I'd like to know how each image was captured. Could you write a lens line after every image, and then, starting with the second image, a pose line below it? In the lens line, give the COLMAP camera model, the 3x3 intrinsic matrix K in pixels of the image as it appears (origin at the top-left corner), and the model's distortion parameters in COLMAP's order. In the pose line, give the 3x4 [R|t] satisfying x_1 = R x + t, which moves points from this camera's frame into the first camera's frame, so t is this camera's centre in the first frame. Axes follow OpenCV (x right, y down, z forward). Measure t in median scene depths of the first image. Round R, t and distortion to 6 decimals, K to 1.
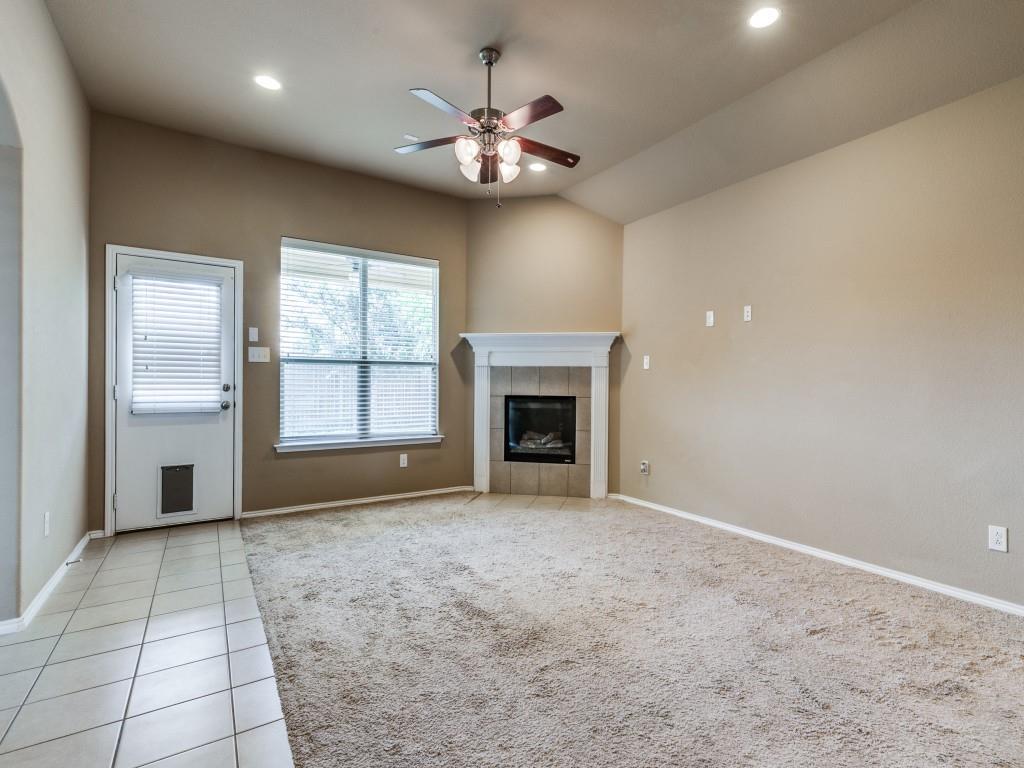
lens RADIAL K [[502.6, 0, 562.0], [0, 502.6, 384.9], [0, 0, 1]] dist [0.002296, 0.000875]
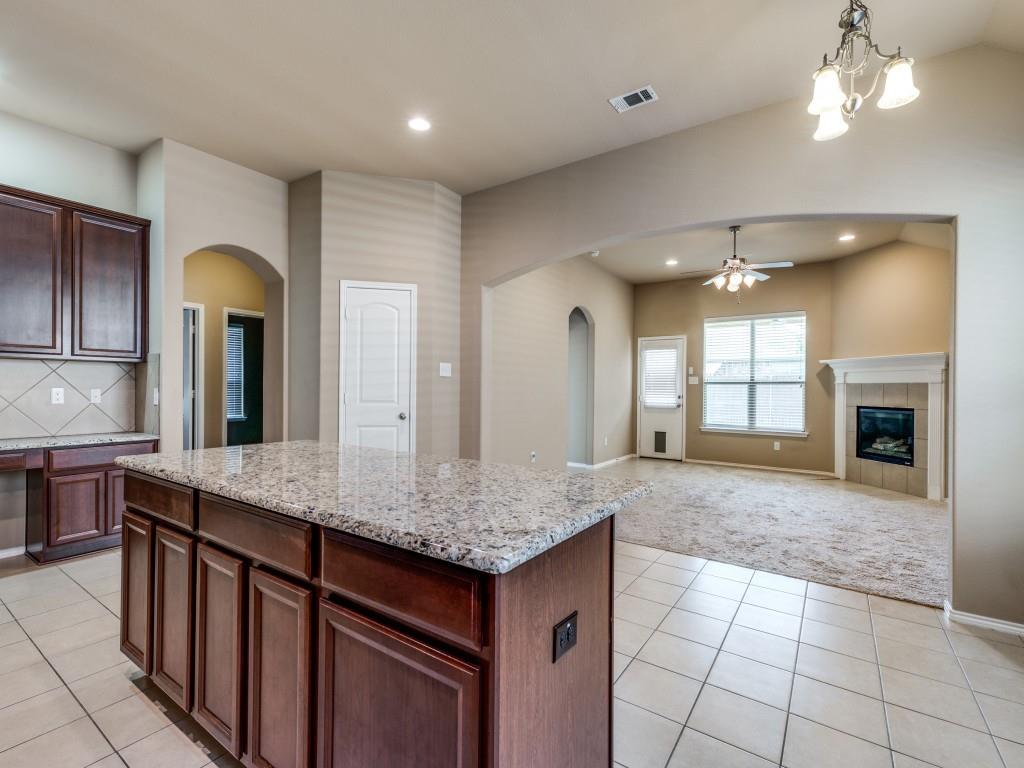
lens RADIAL K [[461.5, 0, 512.0], [0, 461.5, 384.0], [0, 0, 1]] dist [0.022360, 0.000939]
pose [[0.336843, -0.014273, -0.941453, 0.739959], [-0.011046, 0.999756, -0.019109, -0.002946], [0.941496, 0.016836, 0.336603, -0.242418]]
